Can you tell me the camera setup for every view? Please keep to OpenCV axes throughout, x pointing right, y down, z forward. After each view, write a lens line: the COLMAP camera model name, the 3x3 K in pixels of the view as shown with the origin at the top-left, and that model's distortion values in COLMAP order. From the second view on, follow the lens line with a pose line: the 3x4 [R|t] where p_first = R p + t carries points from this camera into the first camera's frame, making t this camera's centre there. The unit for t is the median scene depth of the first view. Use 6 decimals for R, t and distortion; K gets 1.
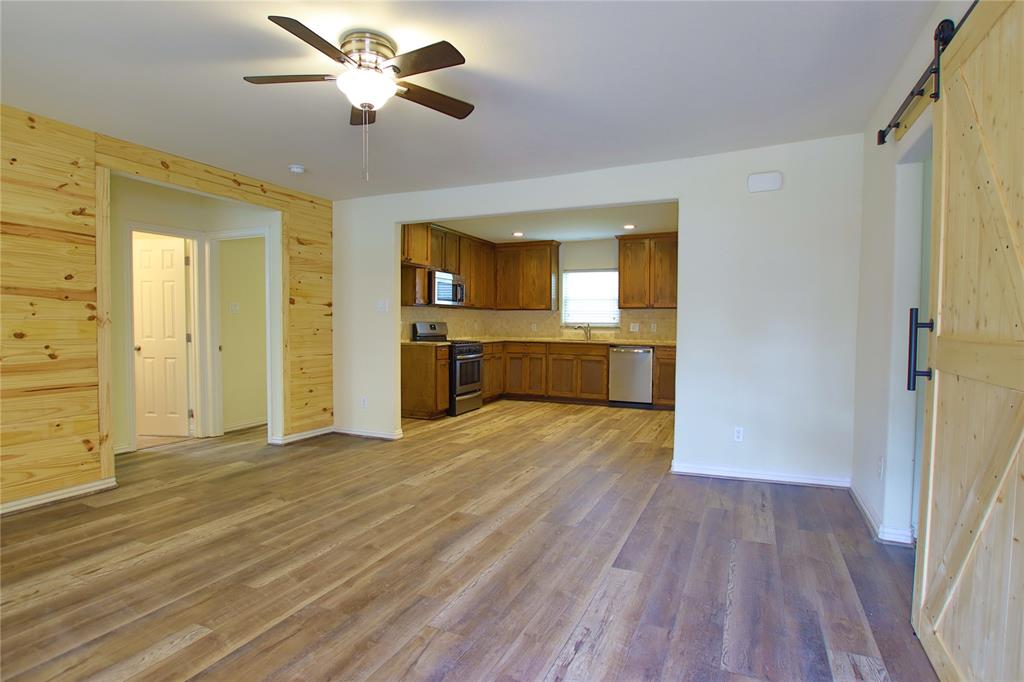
lens RADIAL K [[527.5, 0, 512.5], [0, 527.5, 345.0], [0, 0, 1]] dist [-0.032446, 0.000120]
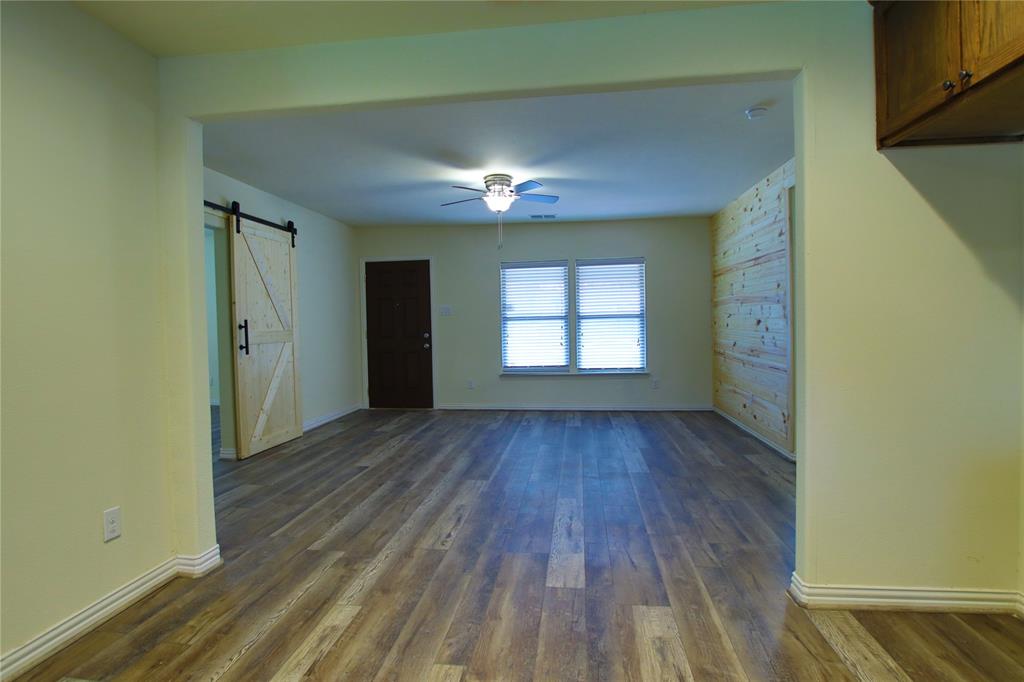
lens RADIAL K [[527.5, 0, 509.7], [0, 527.5, 343.1], [0, 0, 1]] dist [-0.032446, 0.000120]
pose [[-0.956834, 0.019016, -0.290013, 0.093704], [-0.002057, 0.997389, 0.072184, -0.040447], [0.290629, 0.069664, -0.954297, 1.059680]]
